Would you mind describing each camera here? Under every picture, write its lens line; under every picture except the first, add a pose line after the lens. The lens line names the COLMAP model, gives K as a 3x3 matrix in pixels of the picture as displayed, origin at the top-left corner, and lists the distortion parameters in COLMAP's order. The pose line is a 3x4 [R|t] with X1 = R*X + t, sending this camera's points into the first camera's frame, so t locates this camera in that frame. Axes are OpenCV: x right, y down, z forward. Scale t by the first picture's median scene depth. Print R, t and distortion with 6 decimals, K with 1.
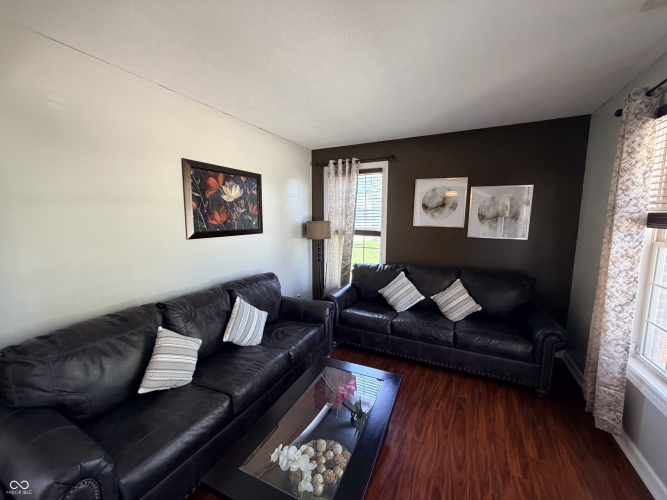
lens RADIAL K [[266.1, 0, 330.4], [0, 266.1, 249.9], [0, 0, 1]] dist [0.001583, -0.000069]
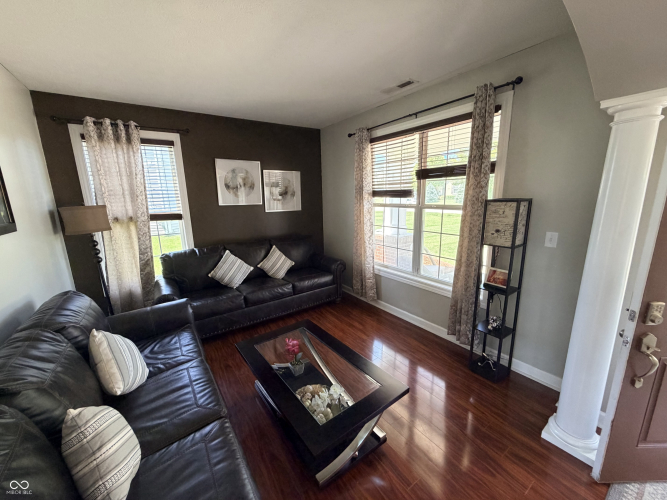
lens RADIAL K [[266.1, 0, 330.4], [0, 266.1, 249.9], [0, 0, 1]] dist [0.001583, -0.000069]
pose [[0.475739, -0.195359, 0.857617, -0.412687], [0.134349, 0.979722, 0.148647, -0.018493], [-0.869266, 0.044503, 0.492338, 0.145759]]
